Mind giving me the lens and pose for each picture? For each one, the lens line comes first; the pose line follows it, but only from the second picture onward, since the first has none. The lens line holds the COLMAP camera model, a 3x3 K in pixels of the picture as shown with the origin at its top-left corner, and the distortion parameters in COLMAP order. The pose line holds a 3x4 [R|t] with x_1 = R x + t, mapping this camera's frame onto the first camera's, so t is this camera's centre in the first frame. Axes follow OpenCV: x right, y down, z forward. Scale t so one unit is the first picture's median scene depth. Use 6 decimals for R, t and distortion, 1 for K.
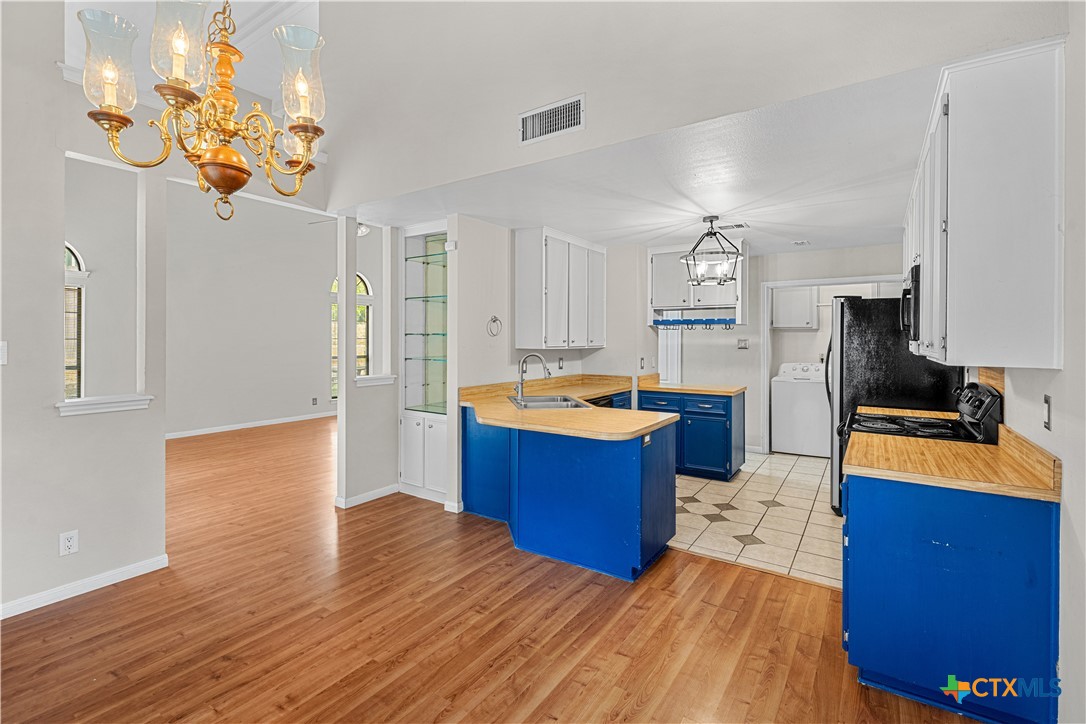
lens RADIAL K [[497.4, 0, 534.9], [0, 497.4, 344.4], [0, 0, 1]] dist [0.005773, -0.003438]
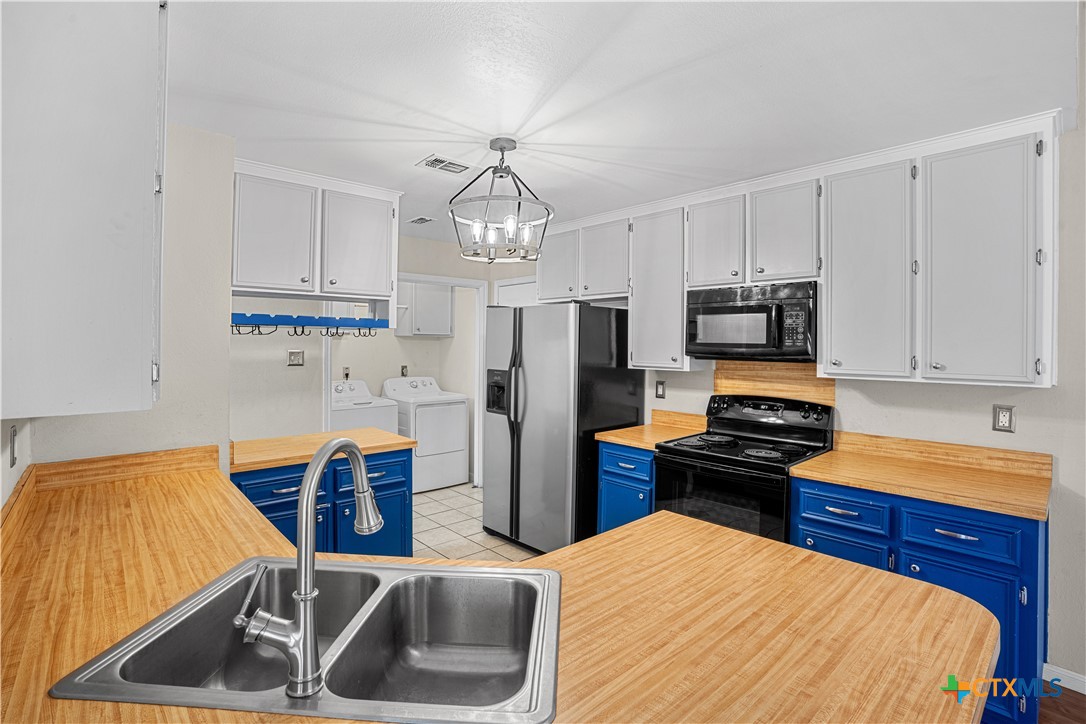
lens RADIAL K [[497.4, 0, 566.2], [0, 497.4, 346.9], [0, 0, 1]] dist [0.005773, -0.003438]
pose [[0.191148, -0.001364, 0.981560, -0.190386], [0.001450, 0.999998, 0.001108, -0.021470], [-0.981560, 0.001212, 0.191149, 0.824124]]
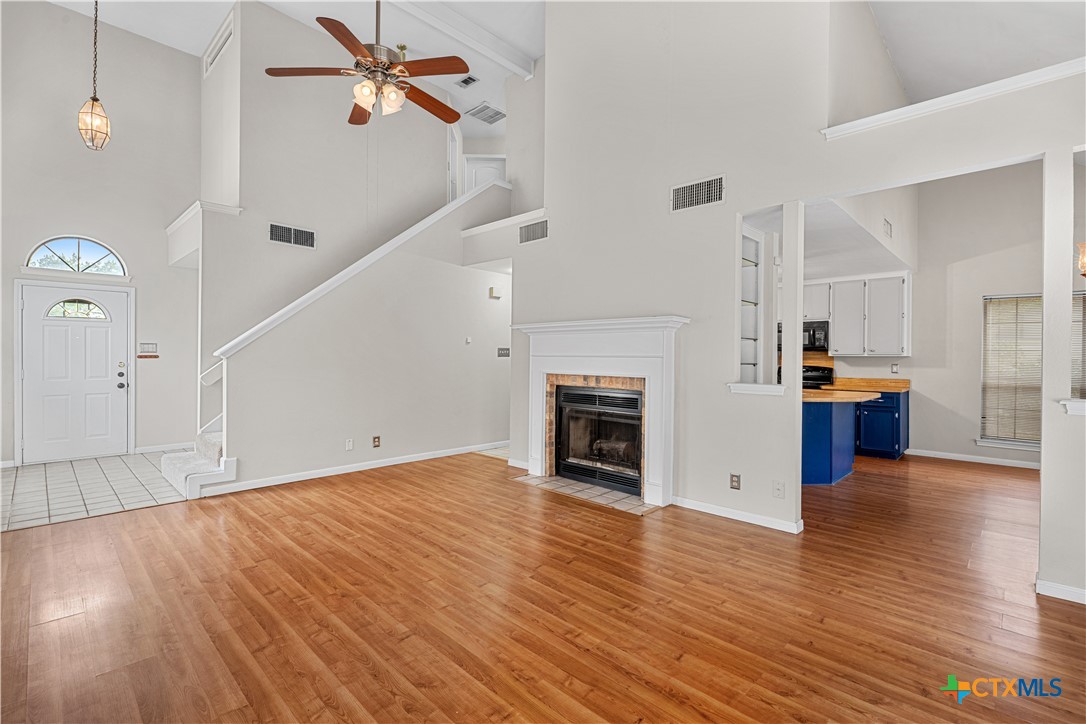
lens RADIAL K [[497.4, 0, 531.8], [0, 497.4, 352.0], [0, 0, 1]] dist [0.005773, -0.003438]
pose [[0.169961, 0.003928, 0.985443, -1.372406], [0.006027, 0.999969, -0.005025, 0.007059], [-0.985432, 0.006794, 0.169932, 1.349151]]
